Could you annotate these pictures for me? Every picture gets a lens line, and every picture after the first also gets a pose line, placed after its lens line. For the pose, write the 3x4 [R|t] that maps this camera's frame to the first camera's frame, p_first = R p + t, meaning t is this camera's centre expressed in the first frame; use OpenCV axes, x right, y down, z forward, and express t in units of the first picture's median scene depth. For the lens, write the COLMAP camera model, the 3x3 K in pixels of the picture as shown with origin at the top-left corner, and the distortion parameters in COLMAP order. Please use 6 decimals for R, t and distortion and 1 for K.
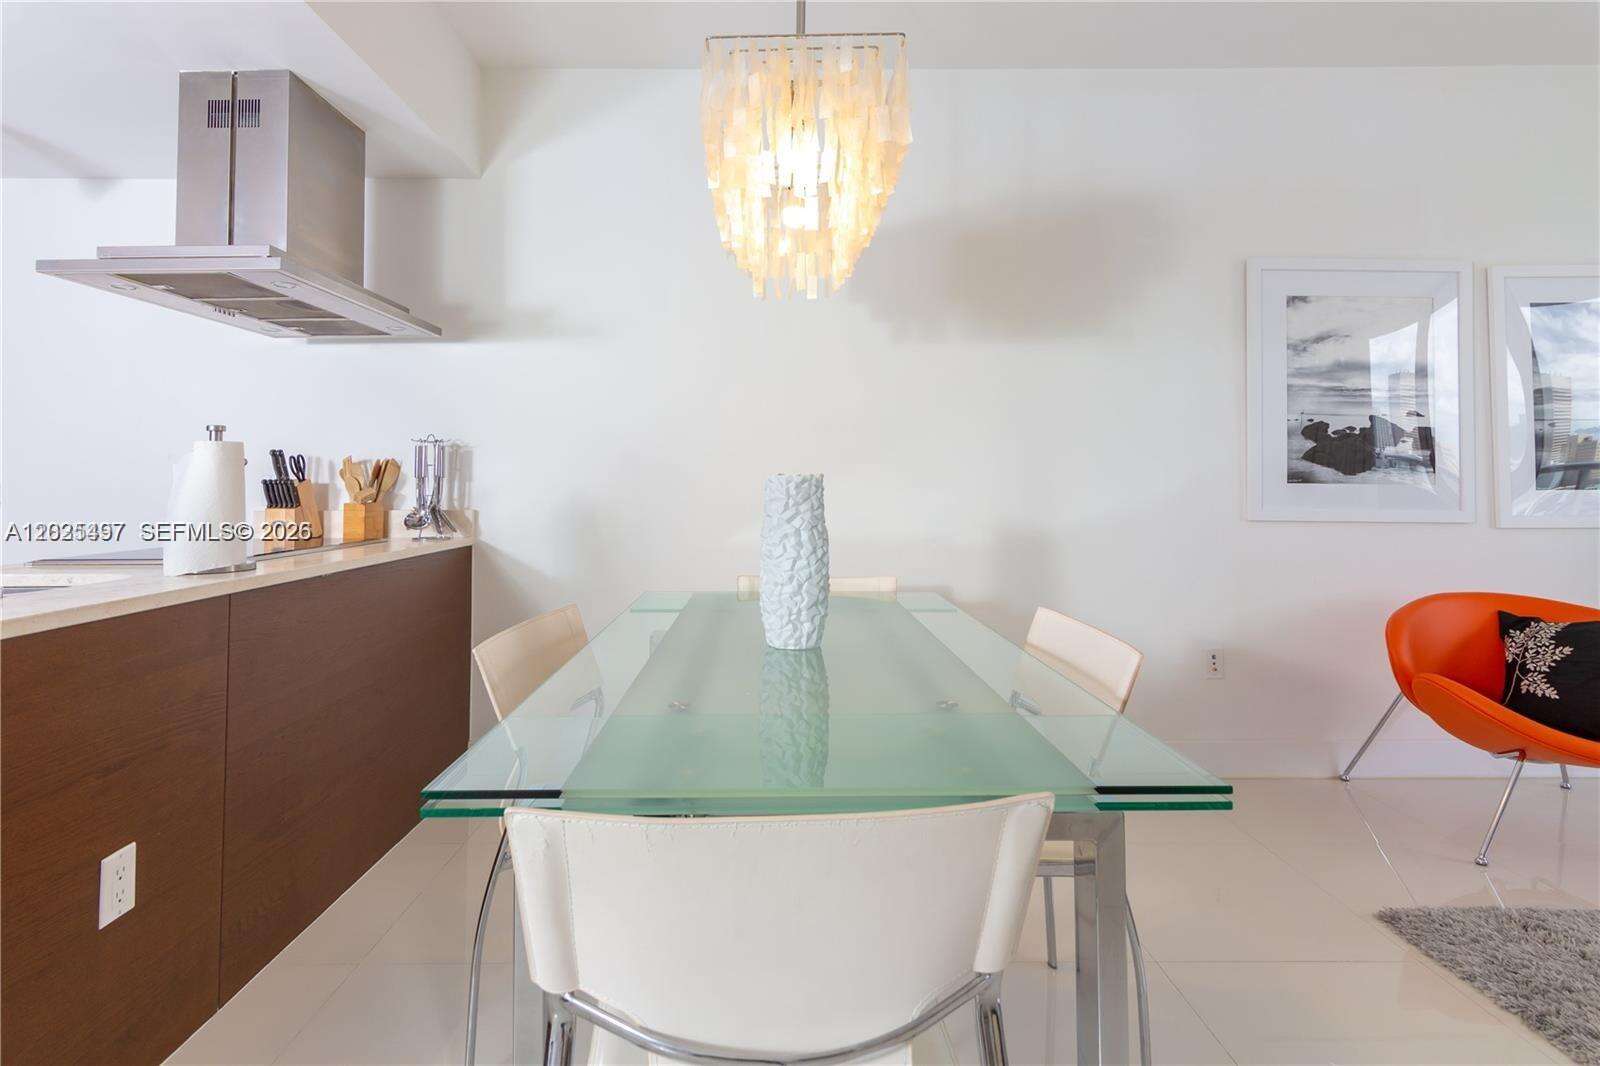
lens RADIAL K [[791.8, 0, 789.1], [0, 791.8, 454.0], [0, 0, 1]] dist [0.000552, 0.000529]
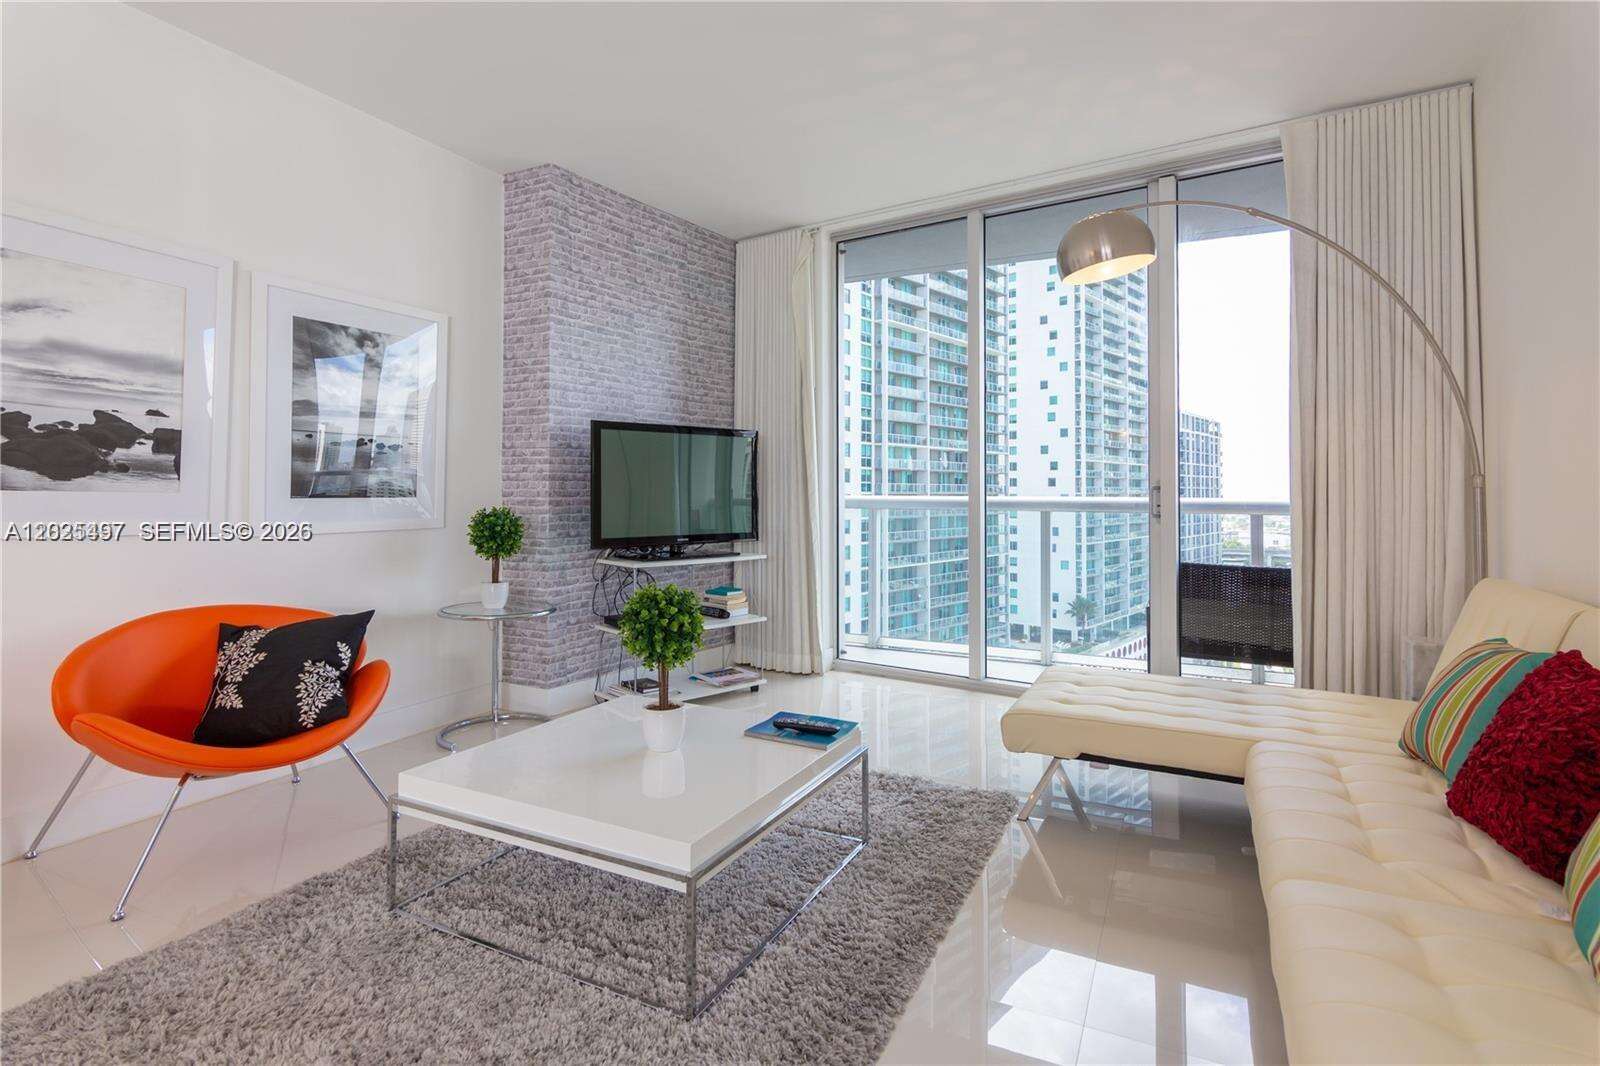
lens RADIAL K [[798.6, 0, 797.6], [0, 798.6, 480.2], [0, 0, 1]] dist [-0.000198, 0.000338]
pose [[0.443604, 0.018565, 0.896030, 0.317651], [-0.037190, 0.999306, -0.002292, -0.000147], [-0.895451, -0.032307, 0.443987, -0.050476]]
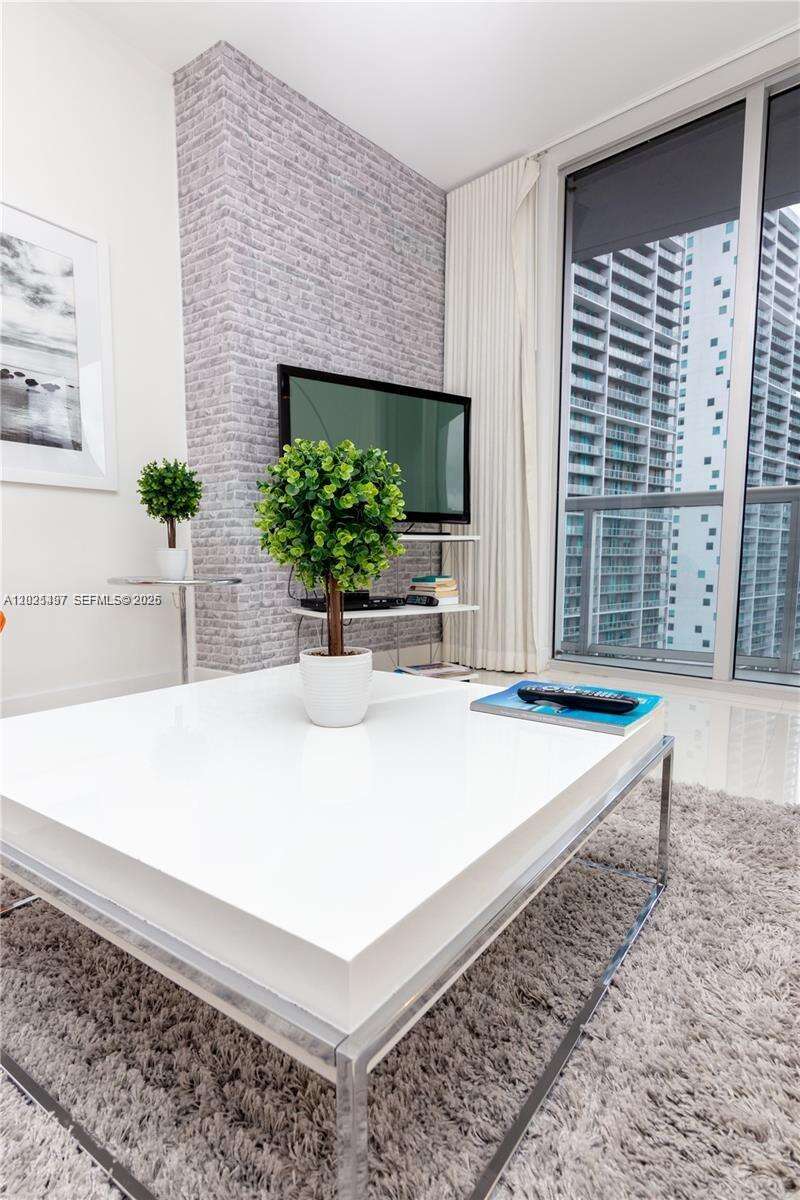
lens RADIAL K [[633.2, 0, 393.3], [0, 633.2, 631.0], [0, 0, 1]] dist [0.000884, -0.000812]
pose [[0.571606, -0.091059, 0.815460, 0.687989], [-0.033013, 0.990466, 0.133742, 0.160540], [-0.819864, -0.103368, 0.563151, 0.175437]]
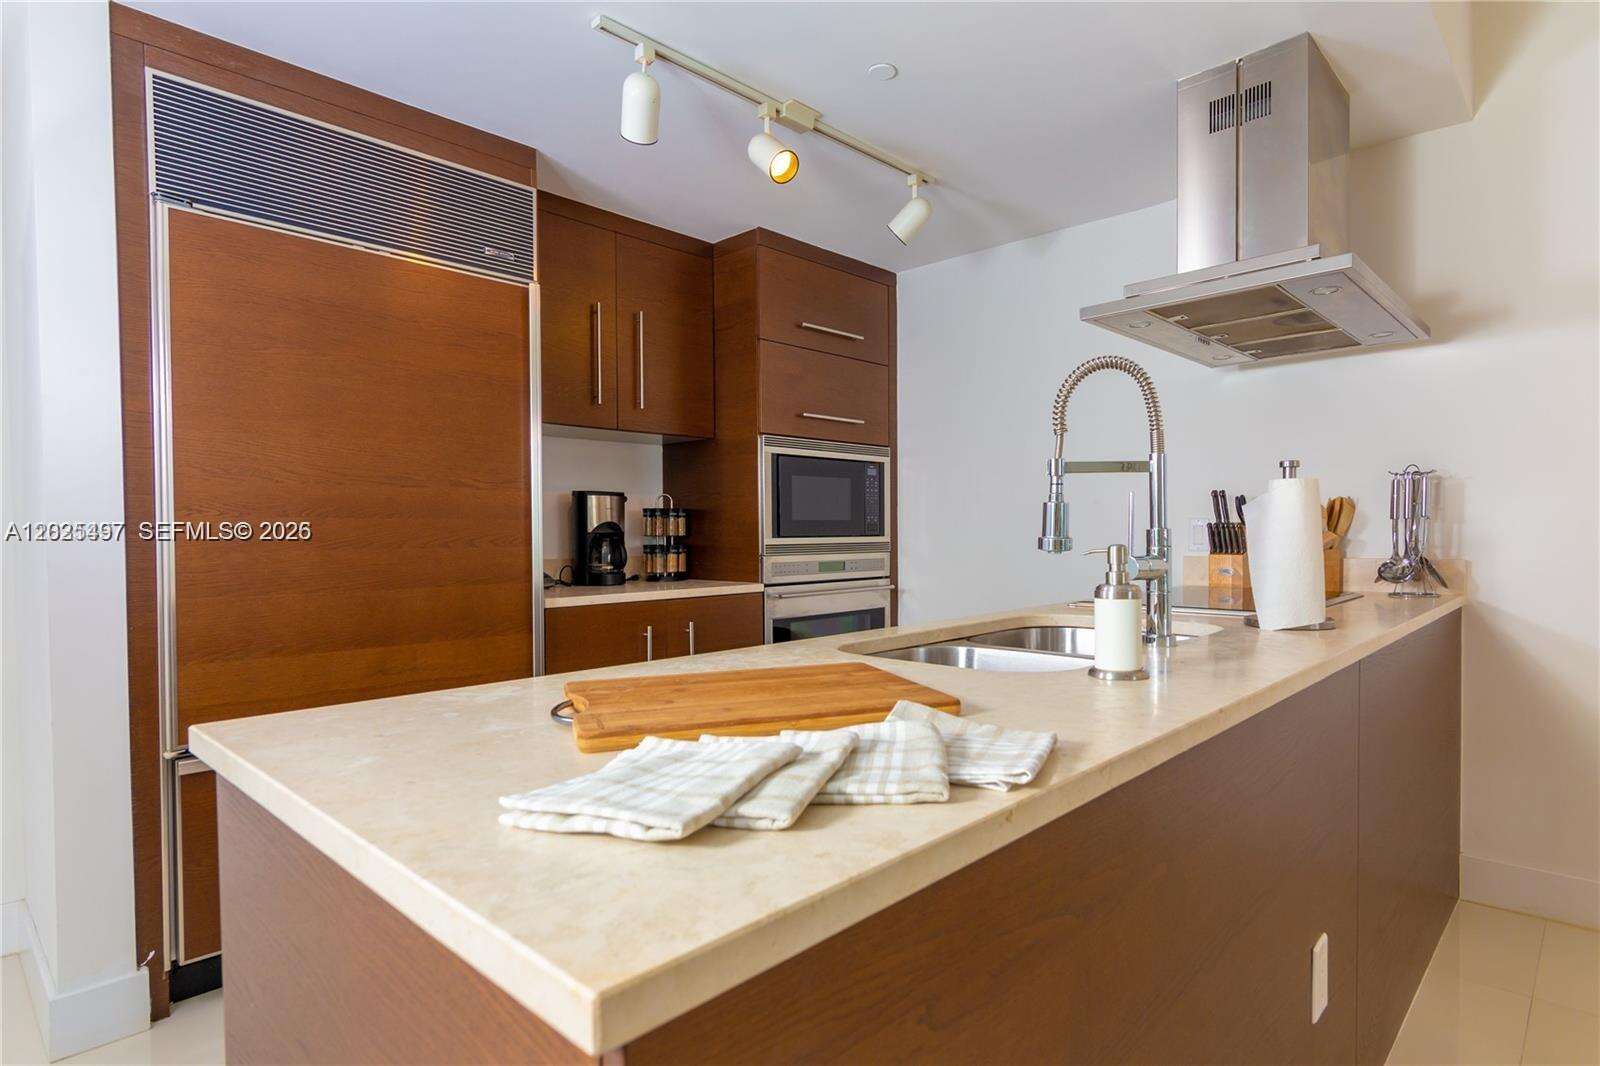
lens RADIAL K [[851.7, 0, 851.2], [0, 851.7, 542.6], [0, 0, 1]] dist [0.001389, 0.000104]
pose [[0.738107, 0.007854, -0.674638, -0.287424], [0.030409, 0.998529, 0.044894, -0.001688], [0.673998, -0.053652, 0.736782, -0.012046]]
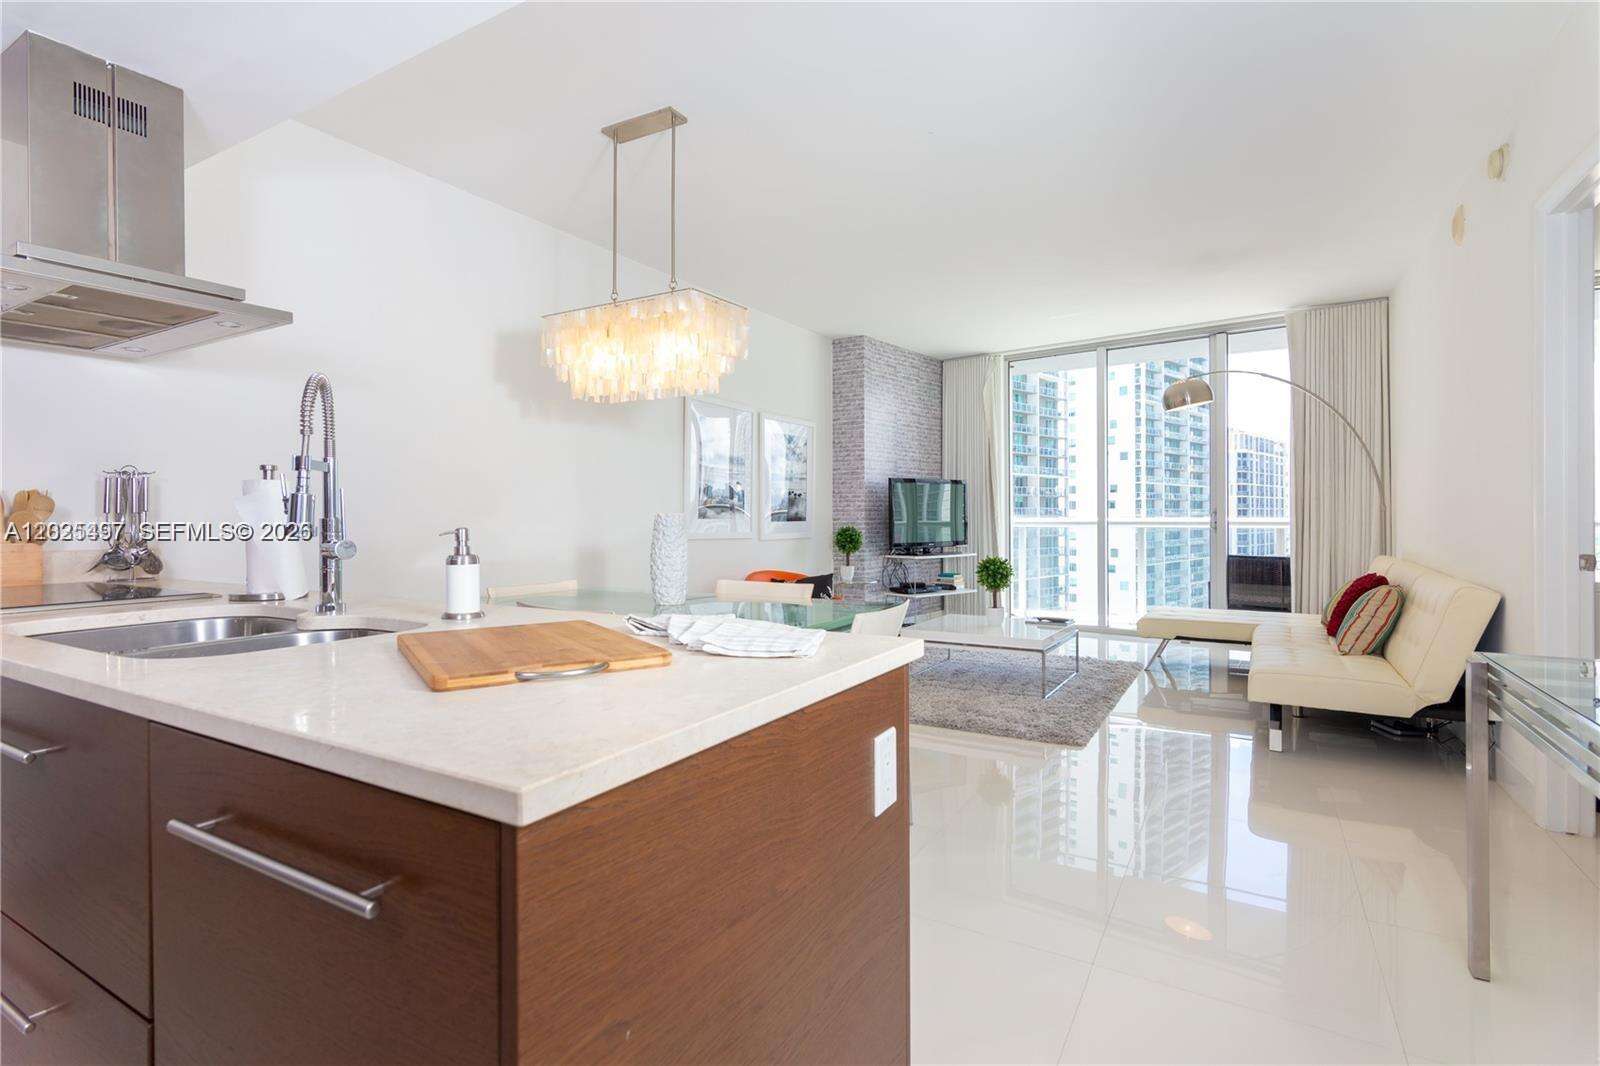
lens RADIAL K [[772.6, 0, 790.9], [0, 772.6, 521.9], [0, 0, 1]] dist [0.000112, -0.000063]
pose [[0.516647, -0.004516, 0.856187, -0.811141], [-0.028335, 0.999348, 0.022369, -0.001249], [-0.855730, -0.035817, 0.516182, -0.104559]]
